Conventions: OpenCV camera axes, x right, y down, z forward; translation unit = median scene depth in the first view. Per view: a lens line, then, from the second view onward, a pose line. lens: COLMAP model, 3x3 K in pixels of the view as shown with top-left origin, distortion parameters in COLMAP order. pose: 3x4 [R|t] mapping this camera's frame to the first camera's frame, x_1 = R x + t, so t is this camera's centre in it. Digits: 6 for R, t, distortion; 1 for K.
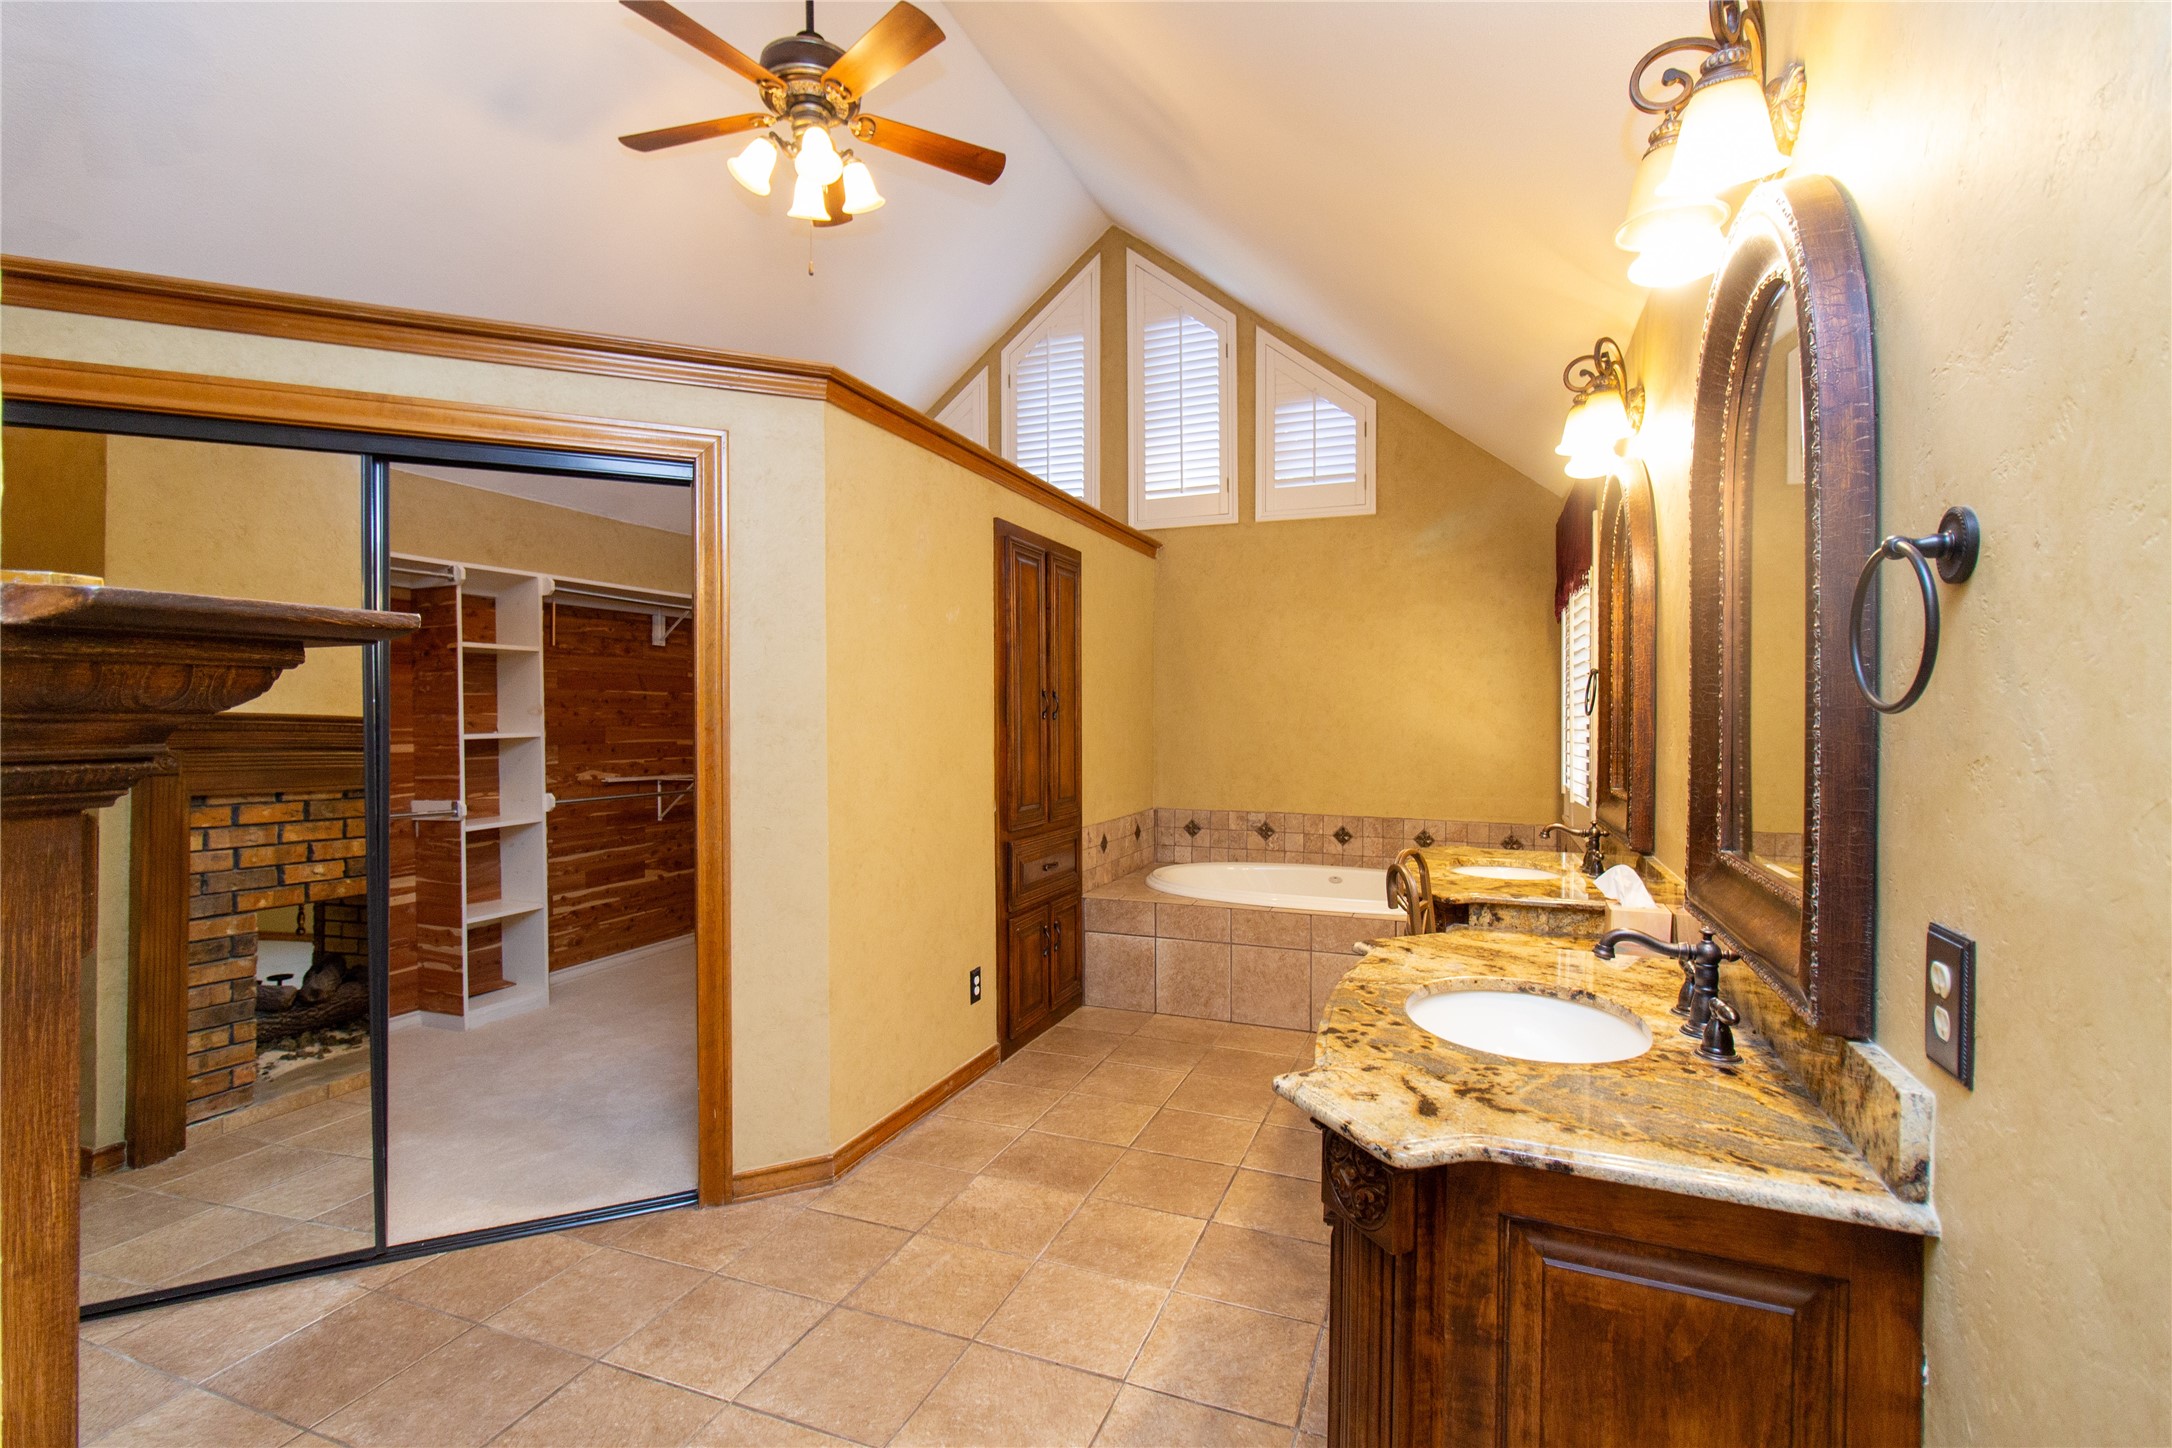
lens RADIAL K [[1000.2, 0, 1083.6], [0, 1000.2, 722.9], [0, 0, 1]] dist [0.000104, 0.000678]
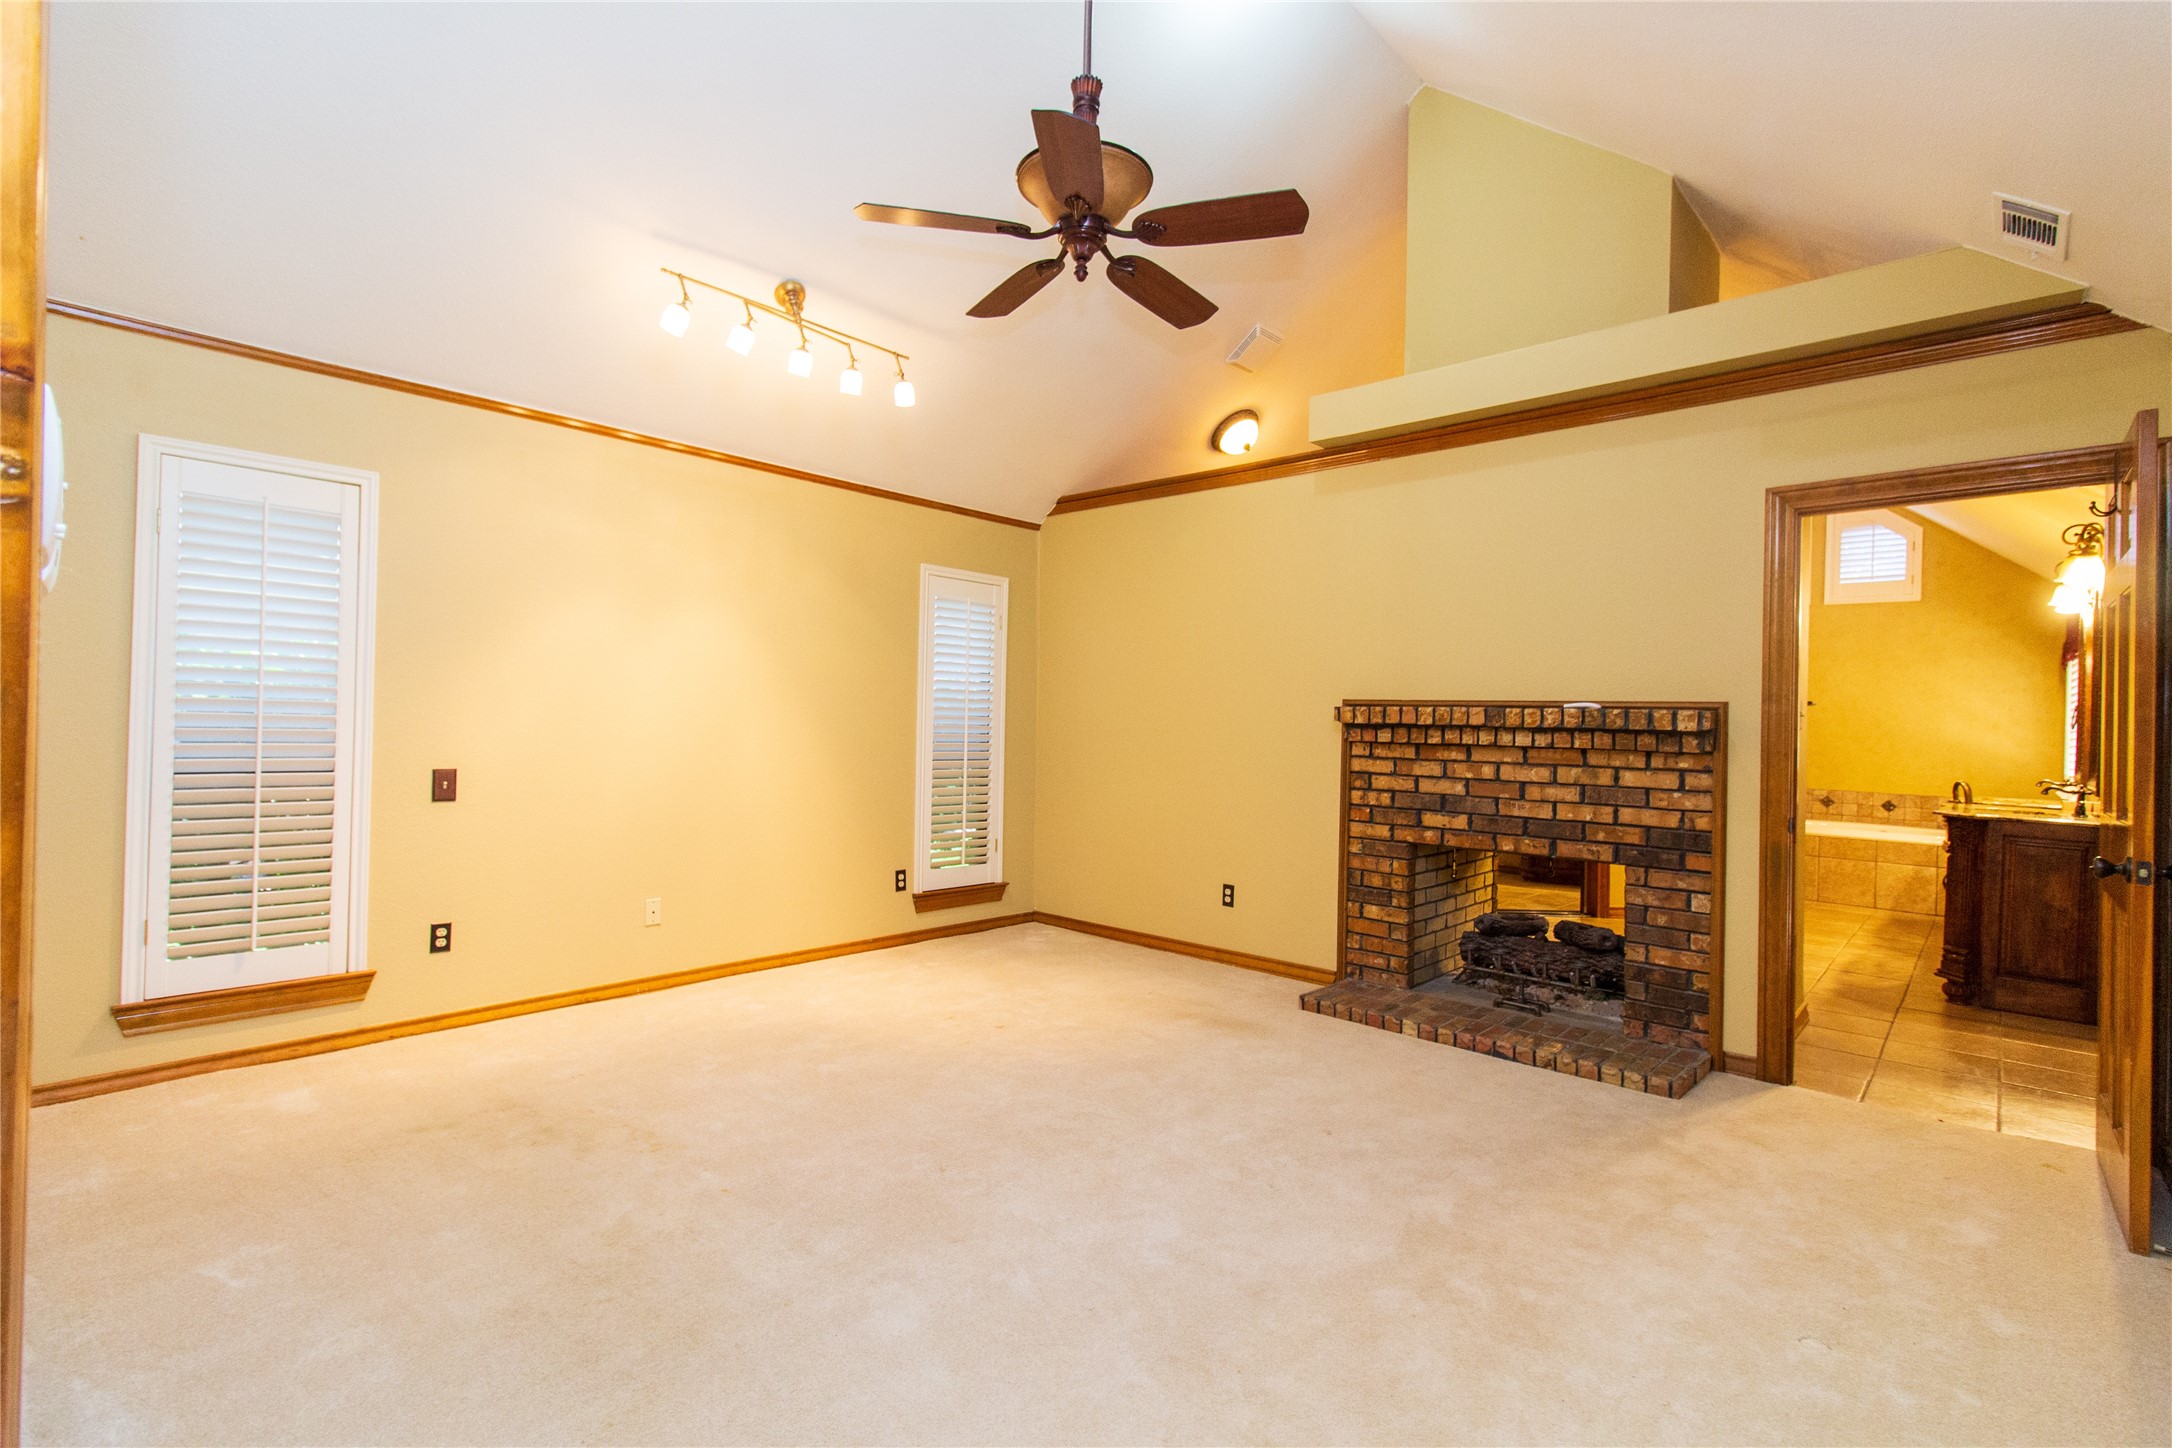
lens RADIAL K [[1000.2, 0, 1089.3], [0, 1000.2, 725.2], [0, 0, 1]] dist [0.000104, 0.000678]
pose [[0.934681, 0.027034, -0.354459, -0.442838], [-0.028422, 0.999595, 0.001291, 0.024716], [0.354350, 0.008867, 0.935071, -1.121983]]
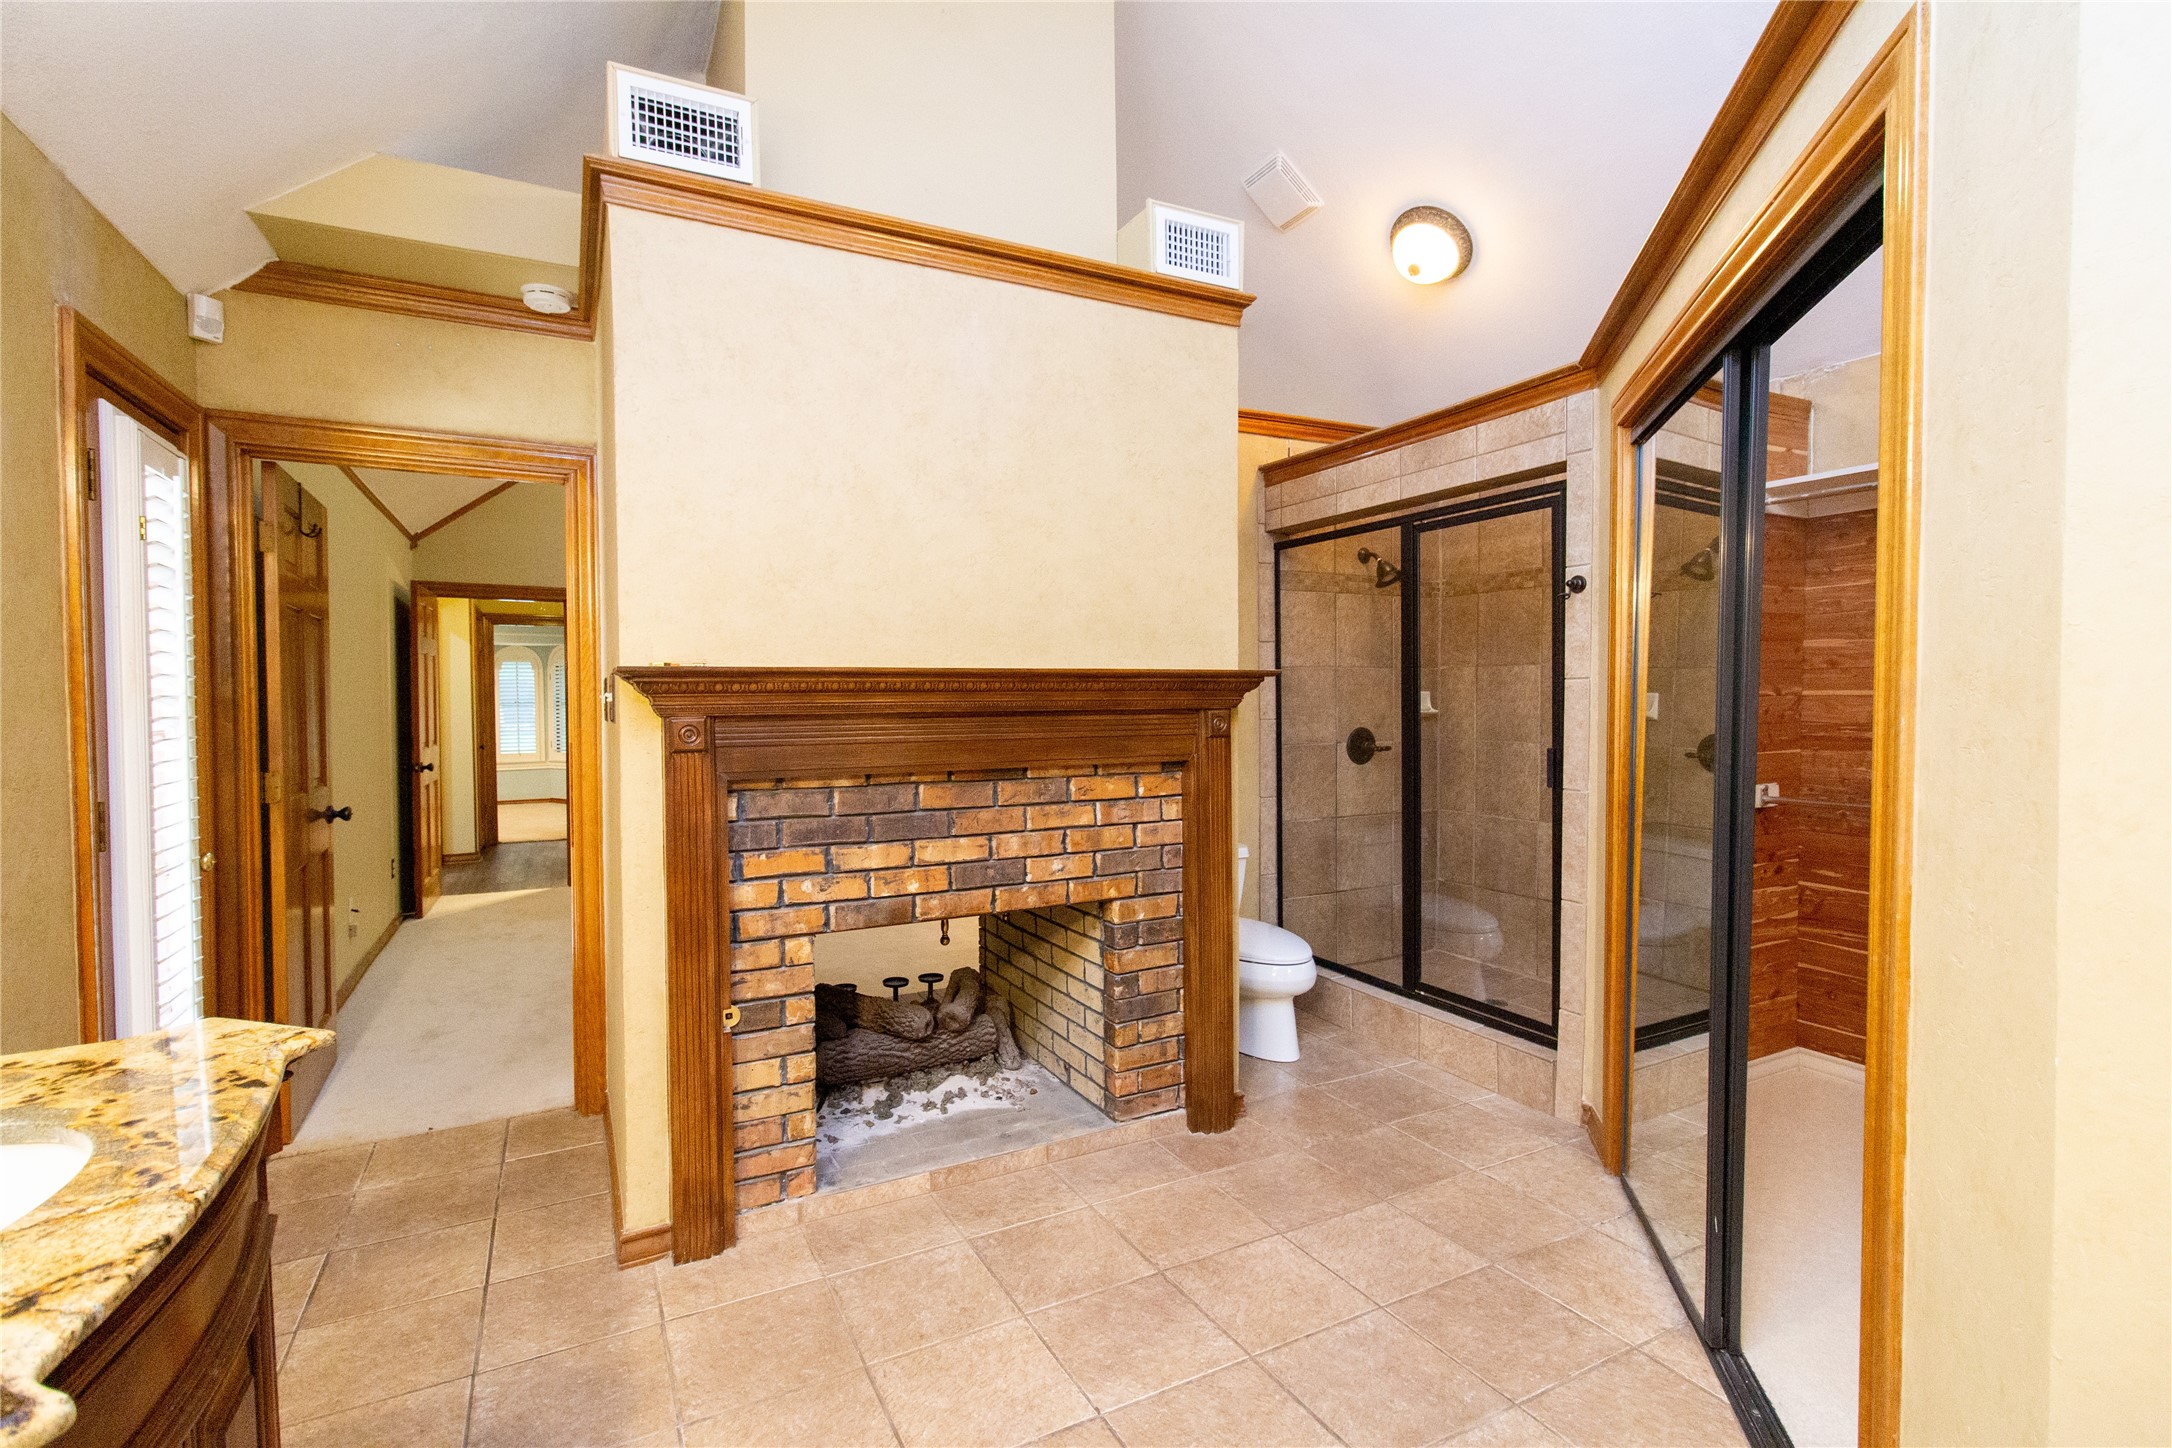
lens RADIAL K [[1000.2, 0, 1087.9], [0, 1000.2, 722.3], [0, 0, 1]] dist [0.000104, 0.000678]
pose [[-0.654072, 0.026872, -0.755954, 0.355146], [0.003929, 0.999476, 0.032128, -0.007222], [0.756422, 0.018044, -0.653835, 1.764329]]
